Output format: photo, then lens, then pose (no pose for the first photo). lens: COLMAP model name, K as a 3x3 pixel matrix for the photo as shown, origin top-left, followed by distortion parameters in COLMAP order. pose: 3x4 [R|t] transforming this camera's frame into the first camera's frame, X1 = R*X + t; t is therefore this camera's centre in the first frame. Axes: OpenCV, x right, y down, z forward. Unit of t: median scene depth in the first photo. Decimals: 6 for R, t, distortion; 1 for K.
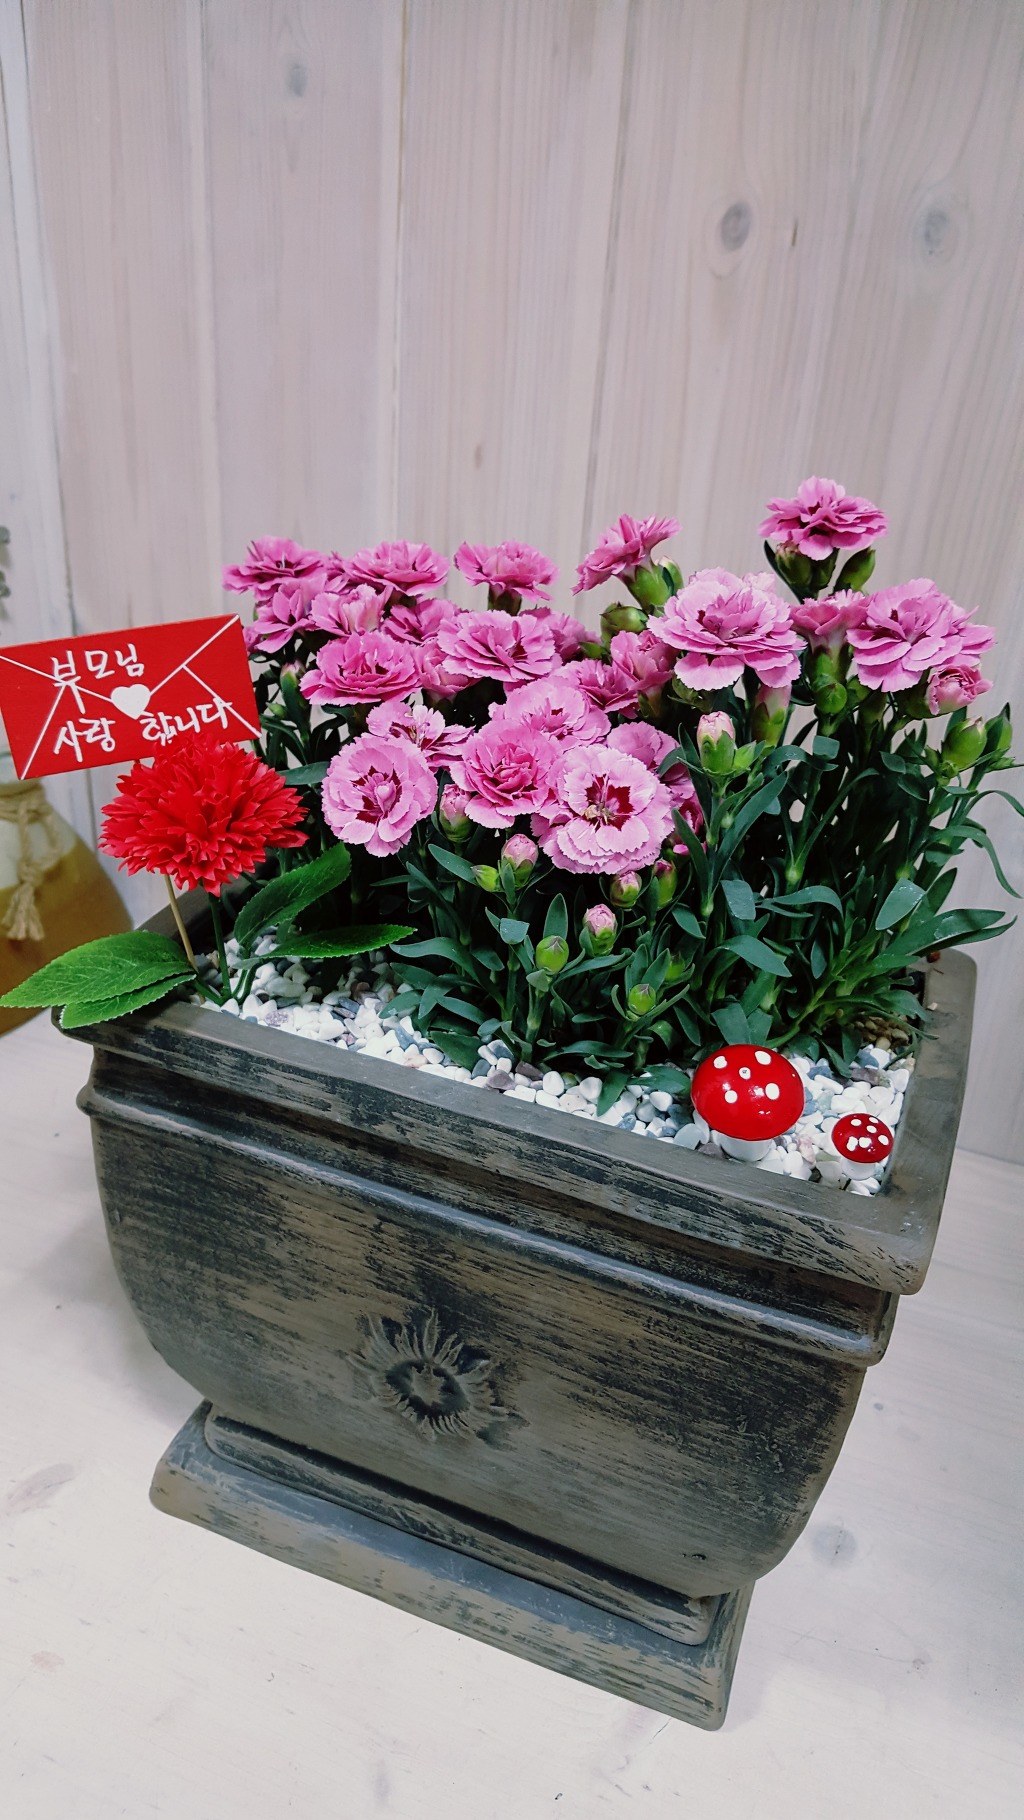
lens RADIAL K [[1434.1, 0, 512.0], [0, 1434.1, 910.0], [0, 0, 1]] dist [0.002824, -0.160917]
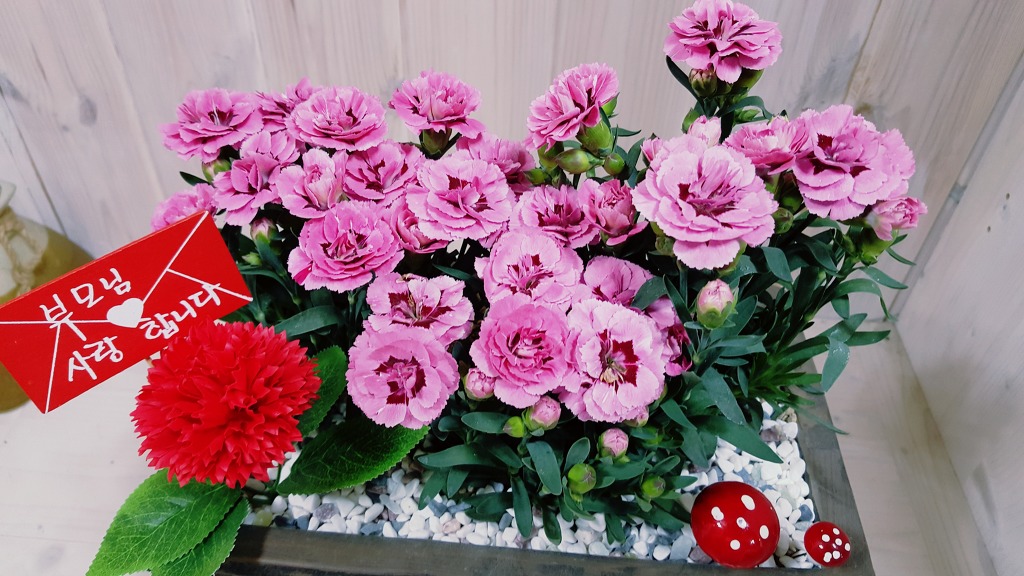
lens RADIAL K [[806.9, 0, 512.0], [0, 806.9, 288.0], [0, 0, 1]] dist [0.002824, -0.160917]
pose [[0.951026, -0.231340, 0.205017, -0.115121], [0.166565, 0.942245, 0.290570, -0.289855], [-0.260397, -0.242191, 0.934632, 0.390232]]
